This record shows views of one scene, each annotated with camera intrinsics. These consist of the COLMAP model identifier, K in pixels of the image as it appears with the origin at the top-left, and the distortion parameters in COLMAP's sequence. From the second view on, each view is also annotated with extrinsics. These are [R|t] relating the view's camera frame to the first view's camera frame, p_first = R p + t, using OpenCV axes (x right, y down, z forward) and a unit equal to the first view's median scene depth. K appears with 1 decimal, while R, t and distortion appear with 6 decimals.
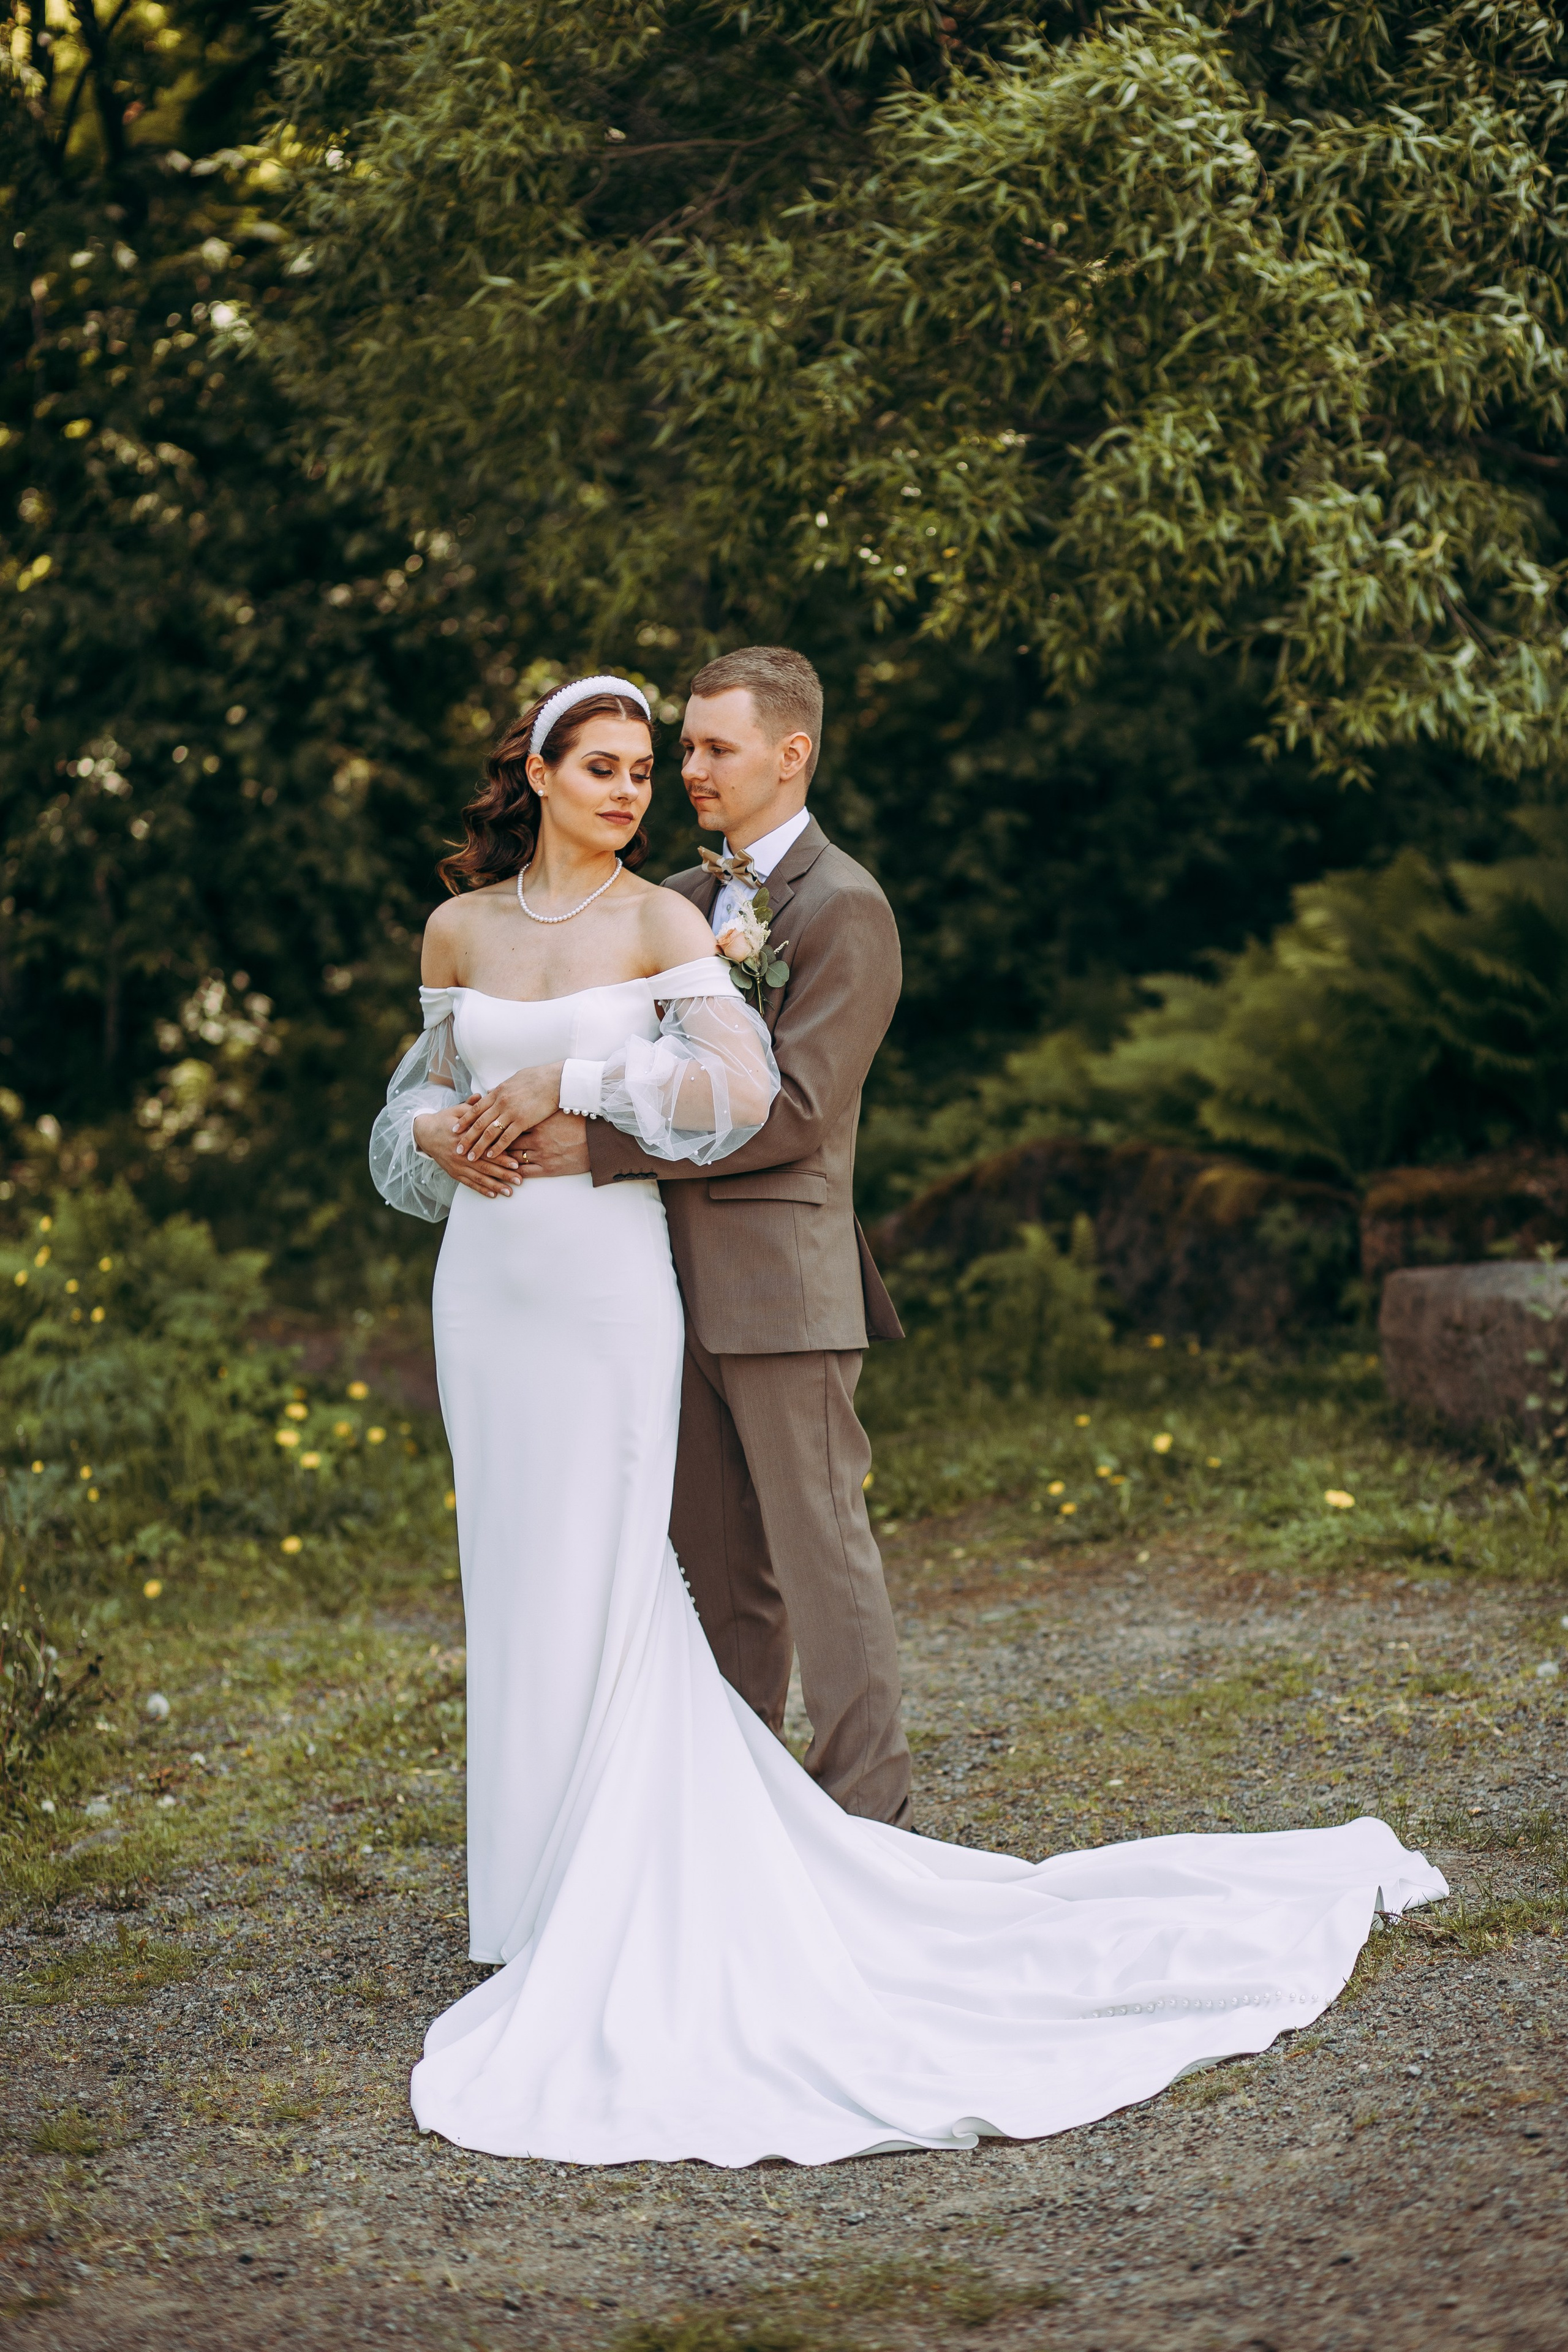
lens RADIAL K [[5716.0, 0, 845.9], [0, 5716.0, 1174.4], [0, 0, 1]] dist [0.414549, -5.559727]
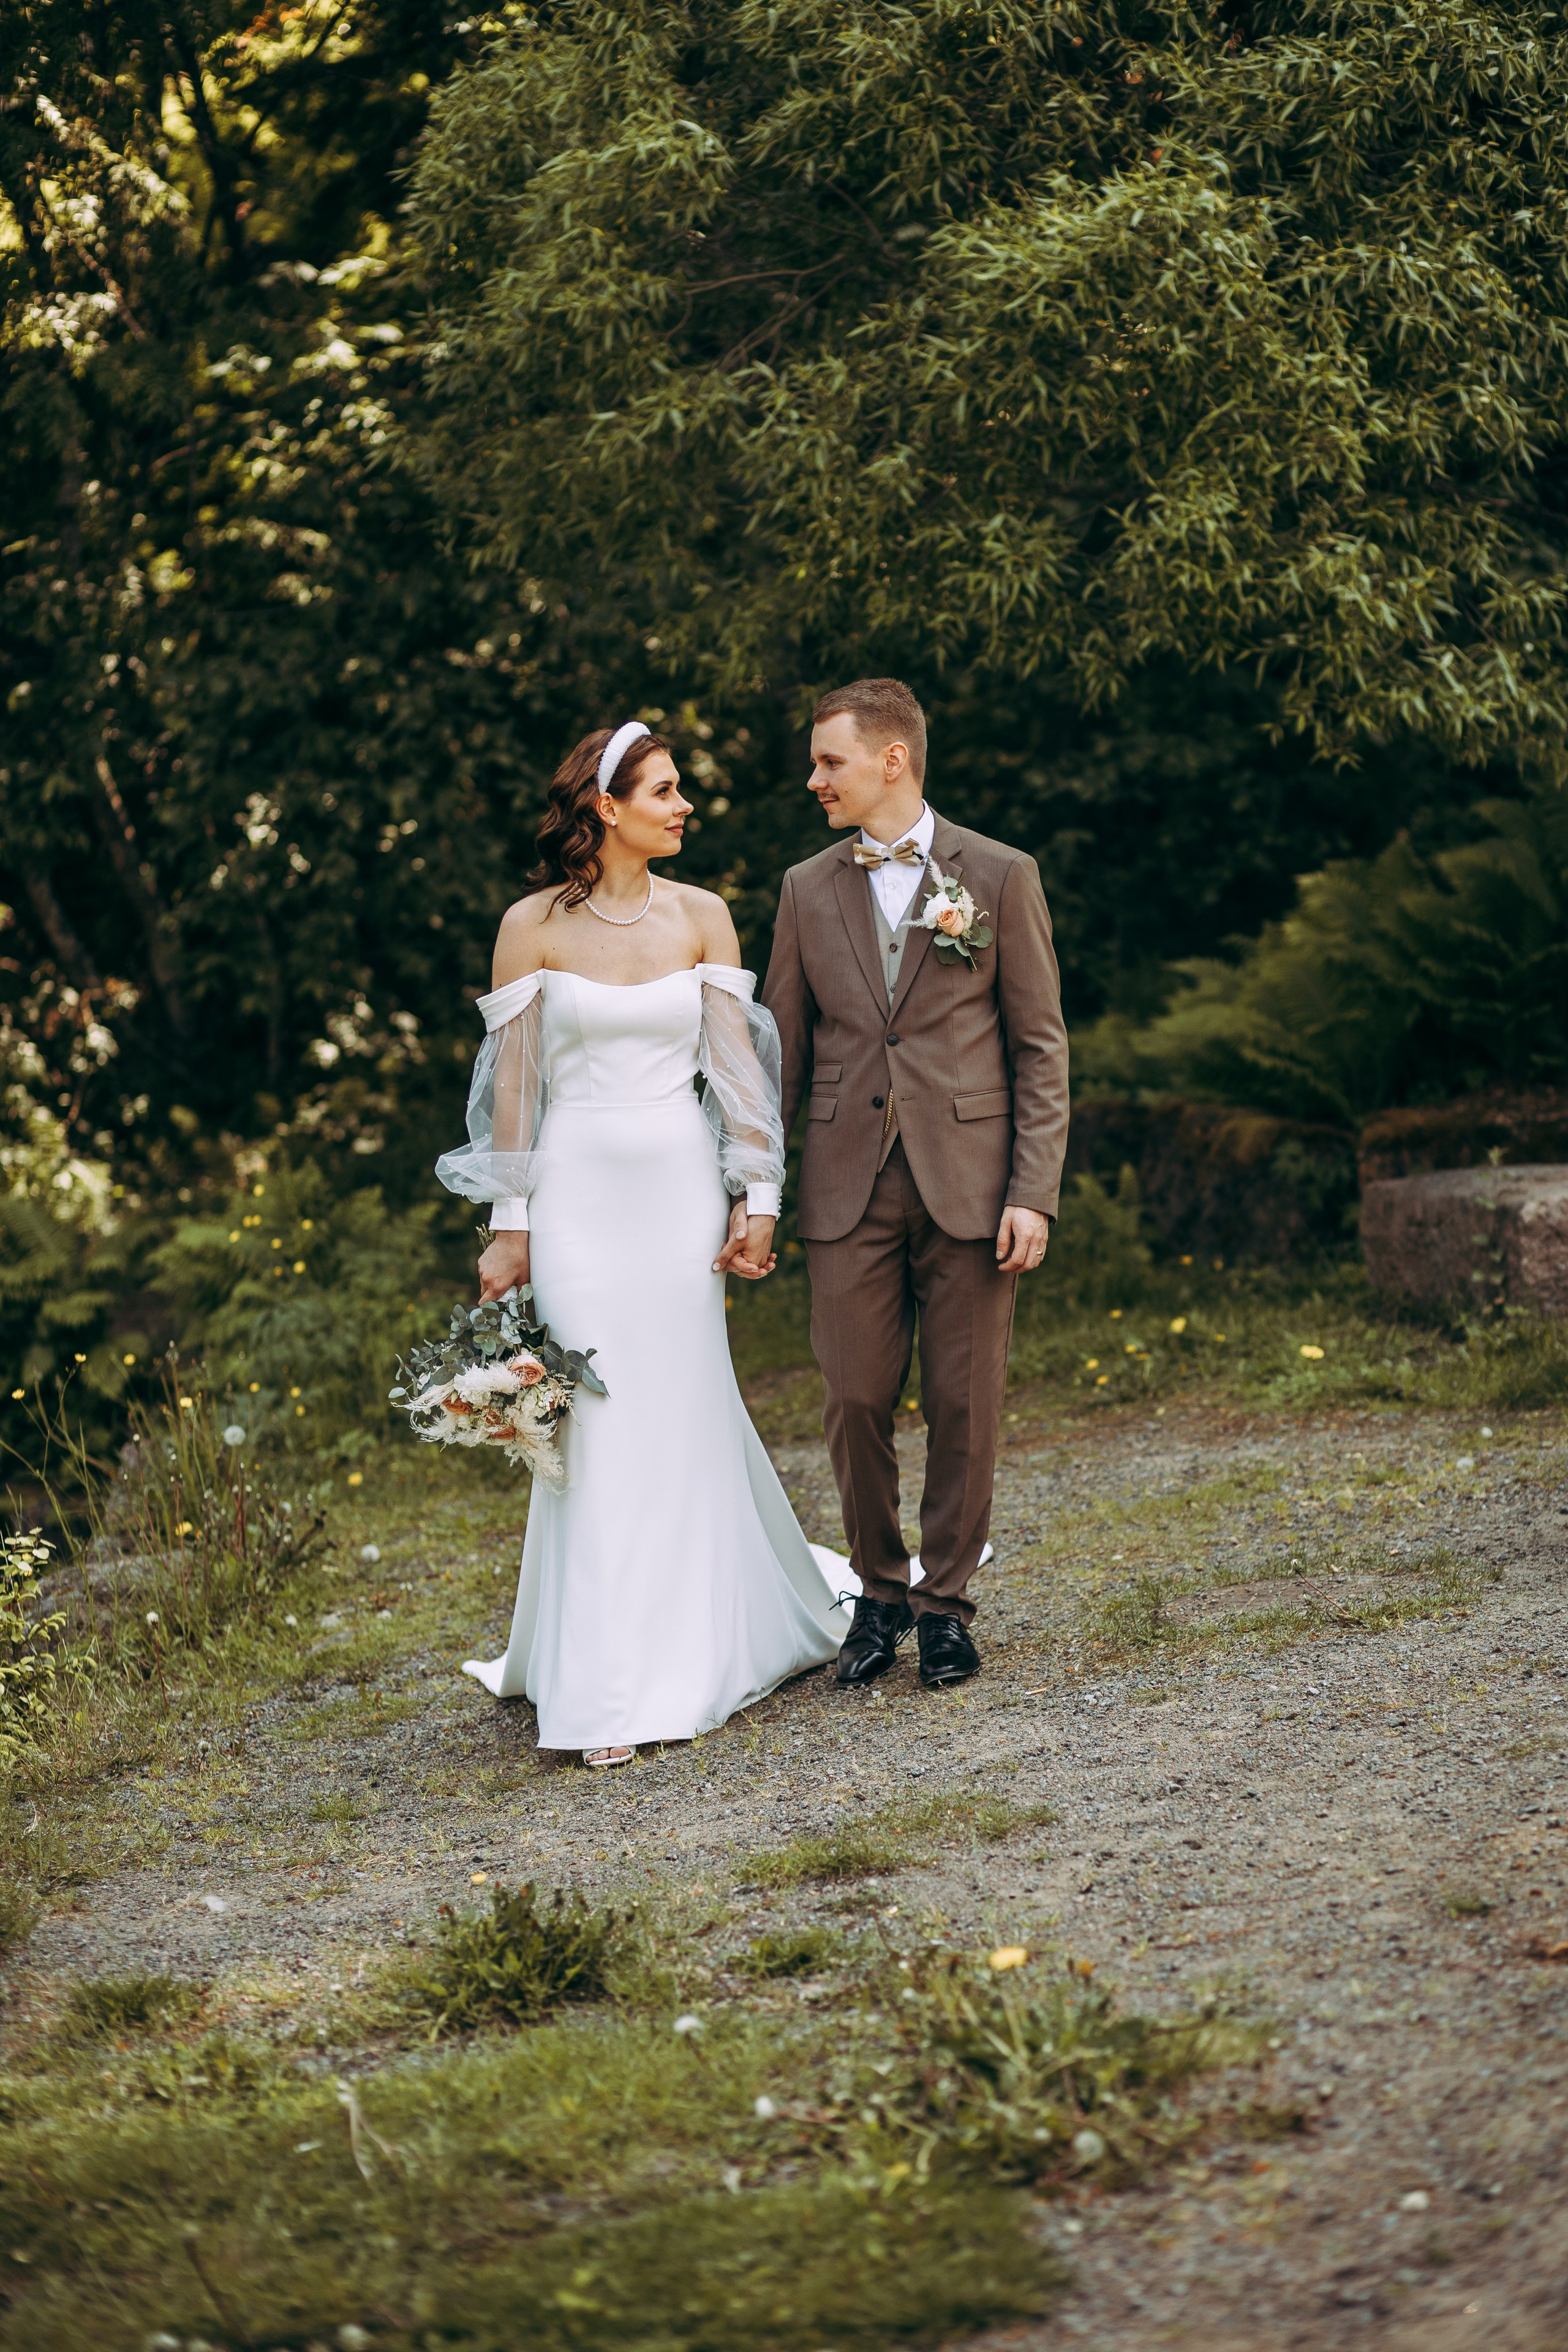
lens RADIAL K [[9094.5, 0, 874.4], [0, 9094.5, 1378.6], [0, 0, 1]] dist [1.337935, -130.875551]
pose [[0.999033, -0.033639, -0.028325, 0.044200], [0.033082, 0.999254, -0.019925, 0.092896], [0.028974, 0.018969, 0.999400, -0.921968]]
